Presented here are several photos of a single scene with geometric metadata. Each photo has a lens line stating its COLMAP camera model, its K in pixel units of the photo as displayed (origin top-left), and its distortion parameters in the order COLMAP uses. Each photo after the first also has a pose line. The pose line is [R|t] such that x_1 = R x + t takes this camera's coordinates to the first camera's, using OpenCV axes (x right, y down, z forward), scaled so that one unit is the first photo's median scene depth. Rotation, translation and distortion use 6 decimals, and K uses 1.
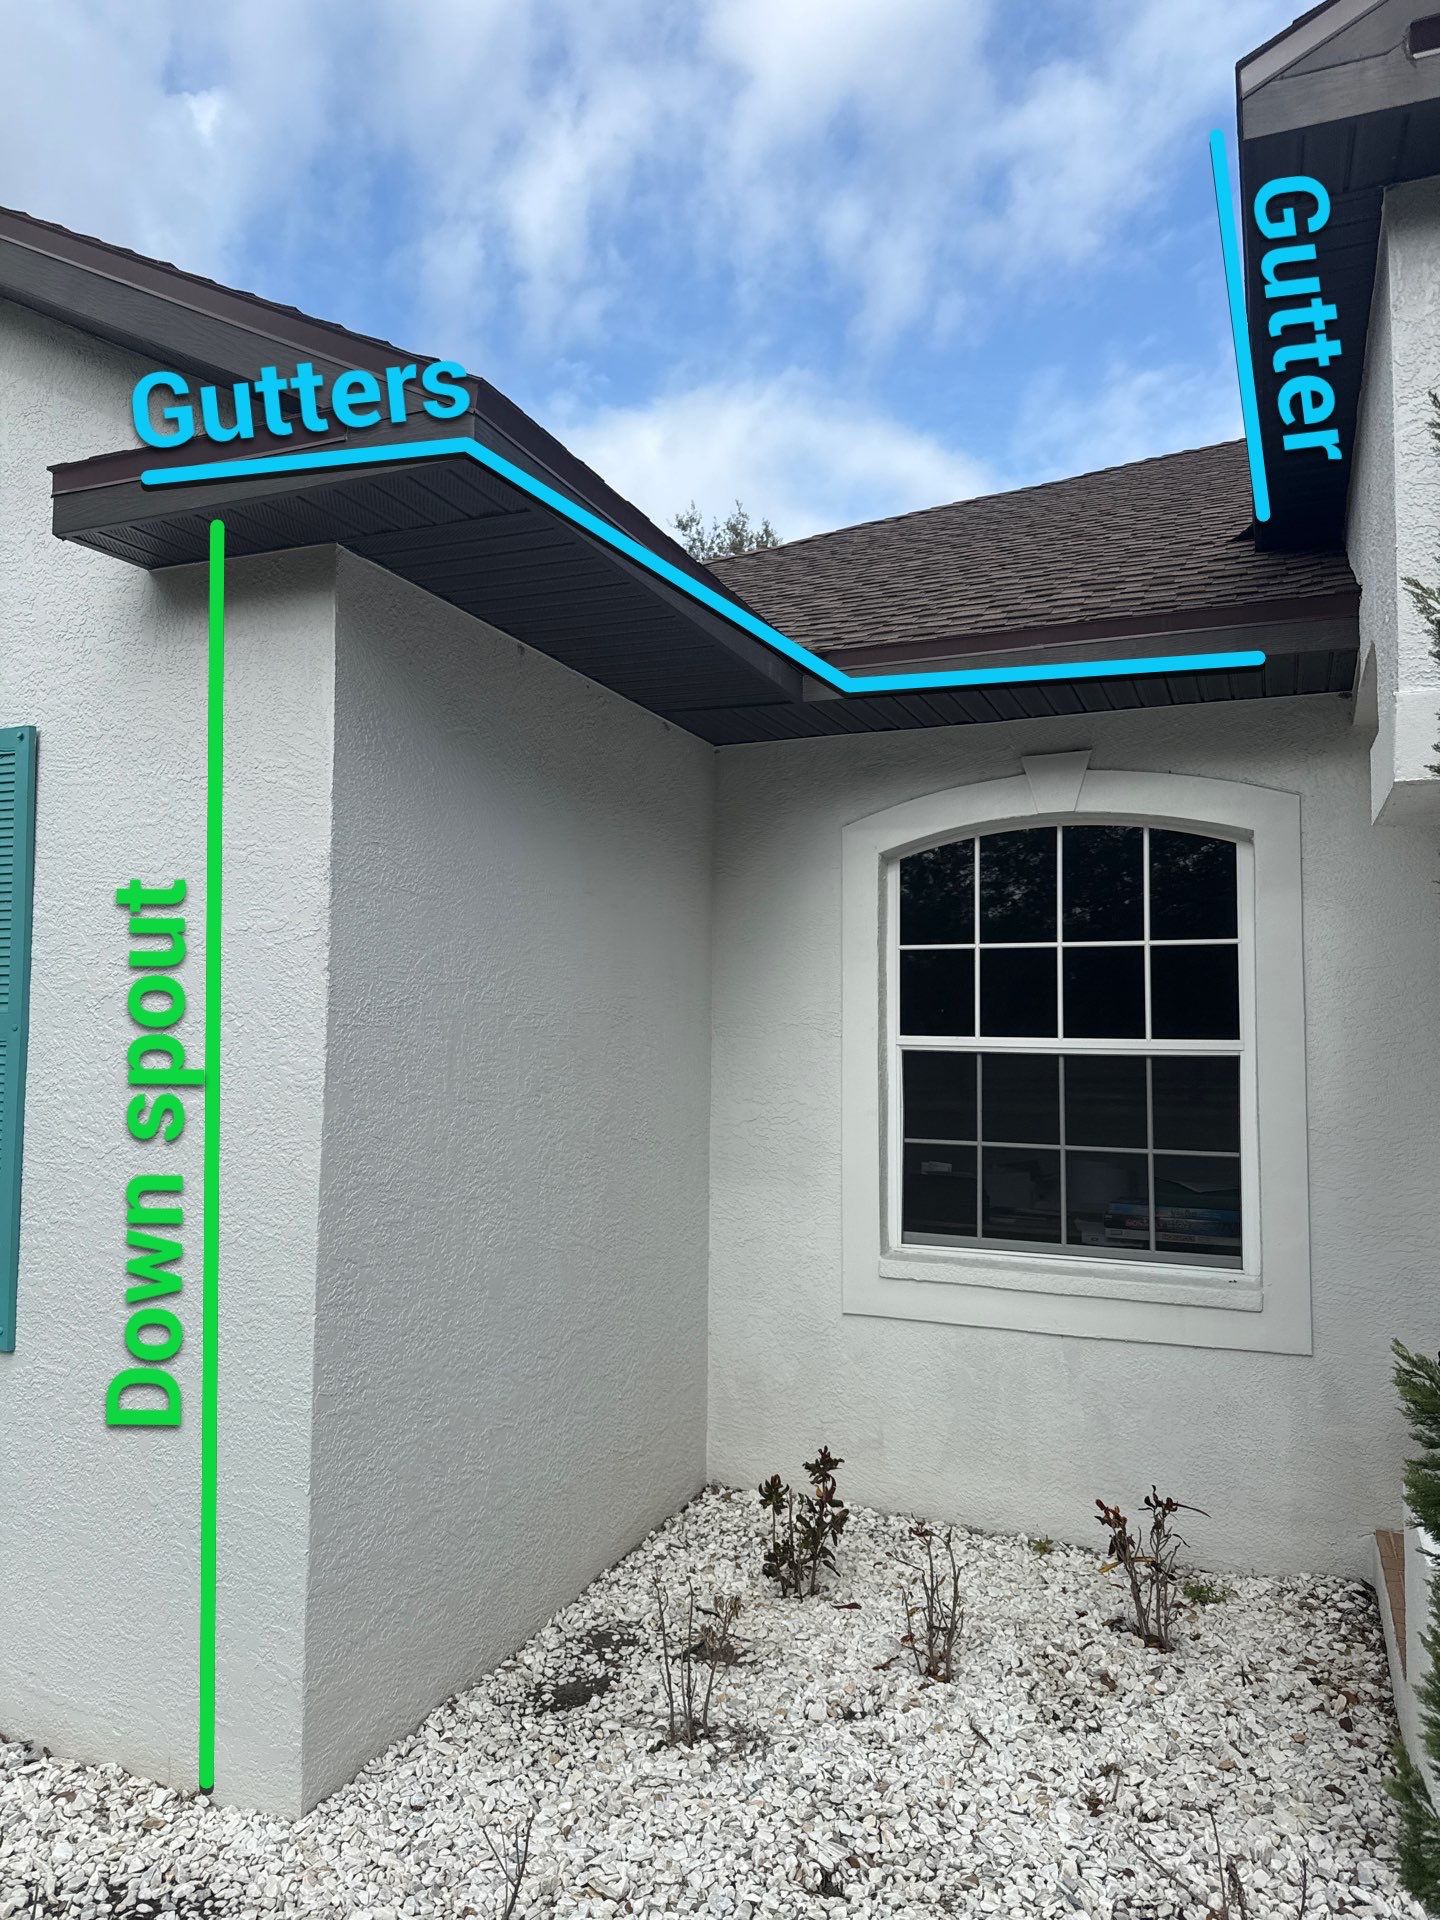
lens RADIAL K [[1336.6, 0, 720.0], [0, 1336.6, 960.0], [0, 0, 1]] dist [0.002062, -0.010871]
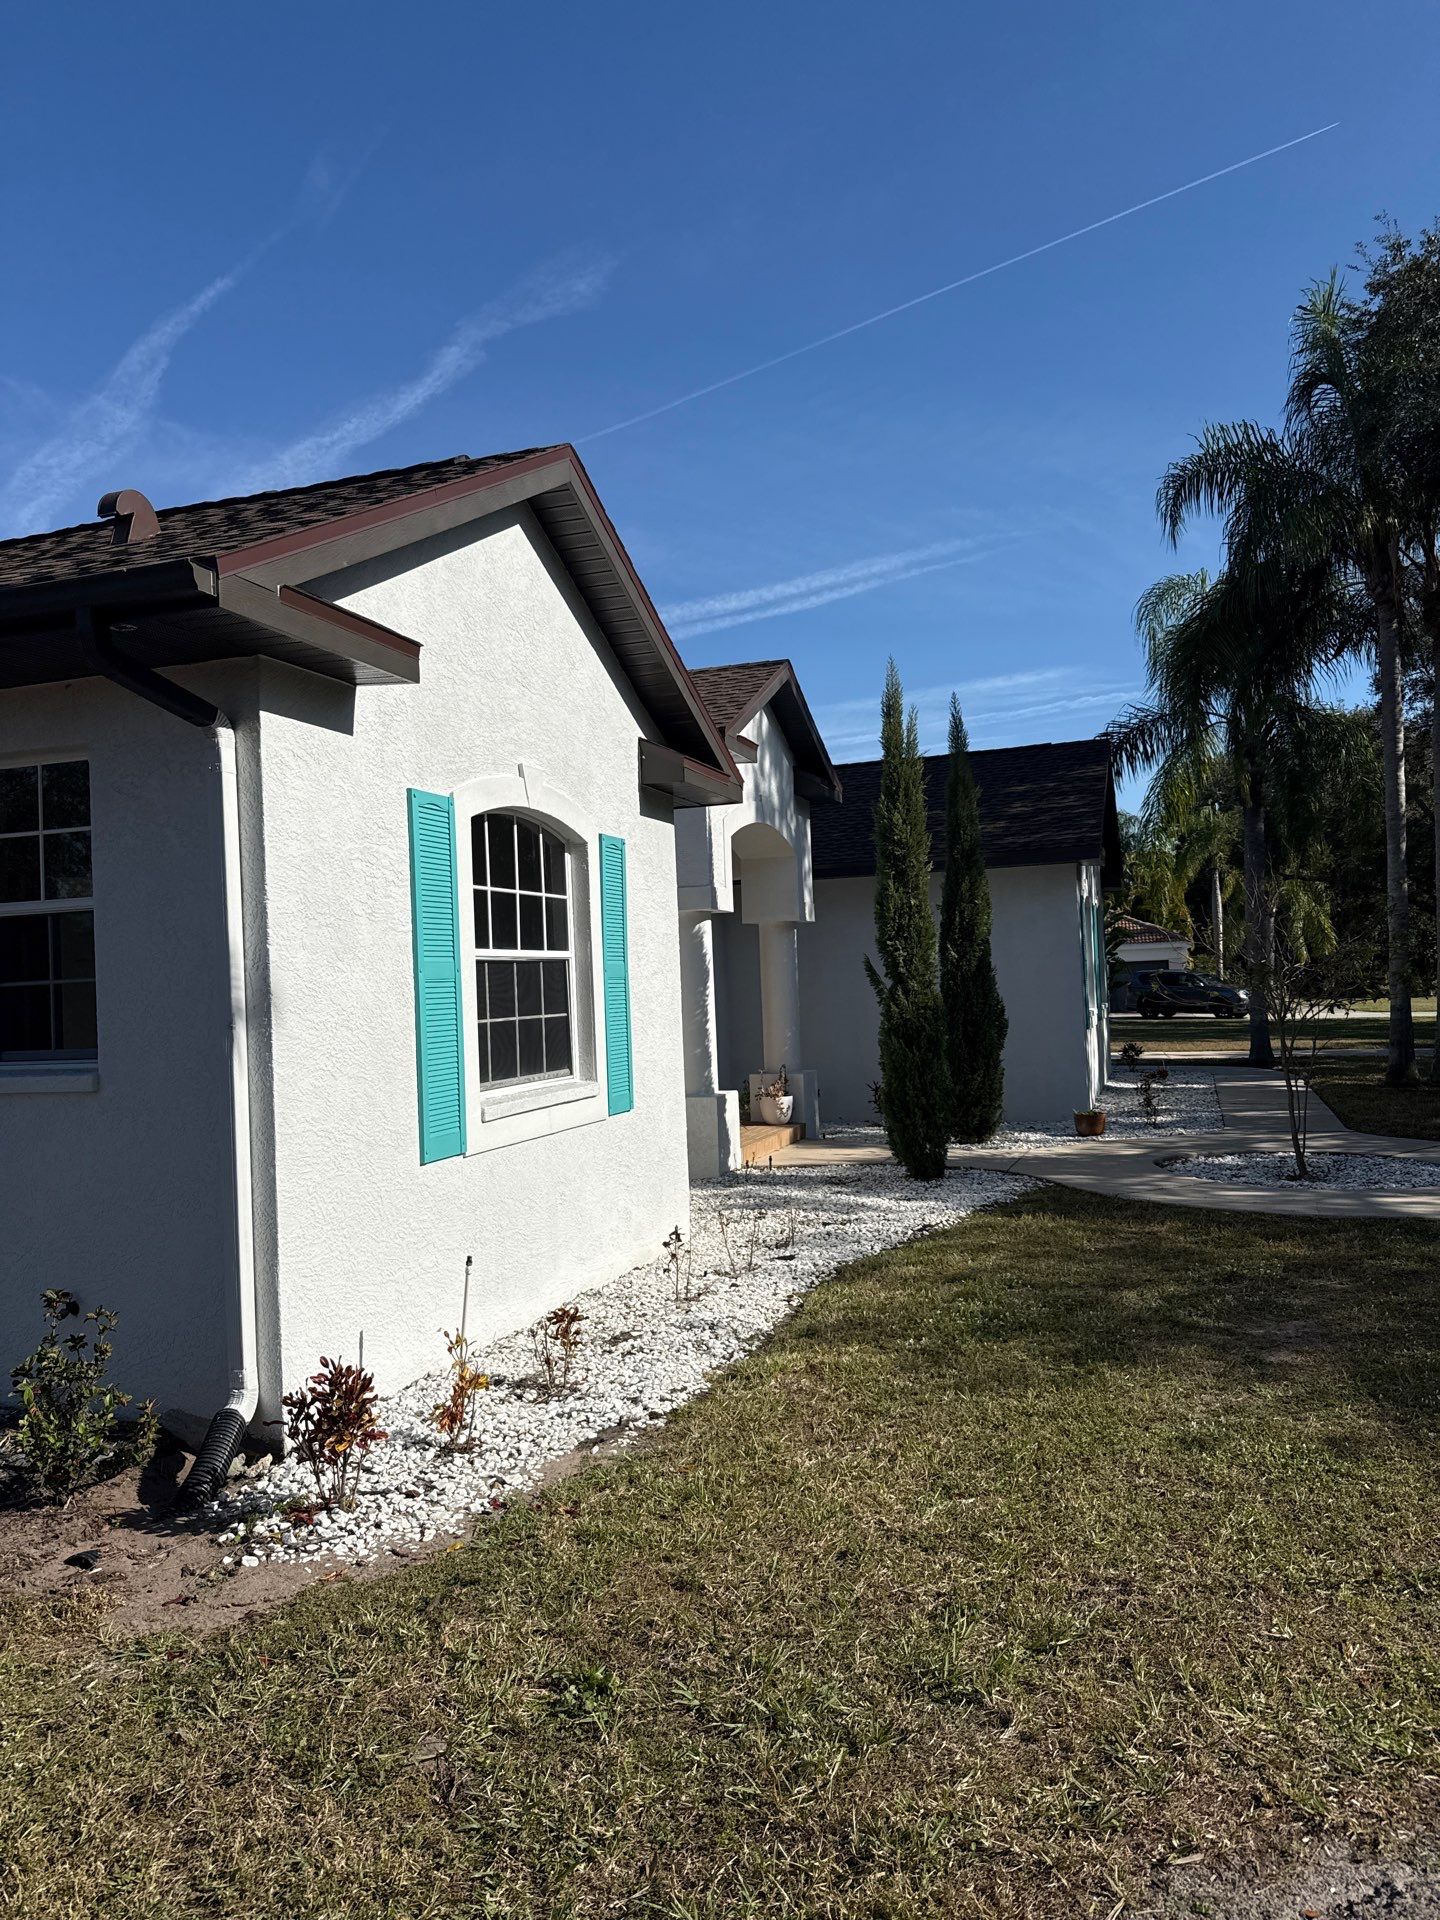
lens RADIAL K [[1336.6, 0, 720.0], [0, 1336.6, 960.0], [0, 0, 1]] dist [0.002062, -0.010871]
pose [[-0.064441, -0.011885, 0.997851, -1.330133], [-0.065686, 0.997811, 0.007642, 0.041912], [-0.995757, -0.065052, -0.065081, 0.854295]]
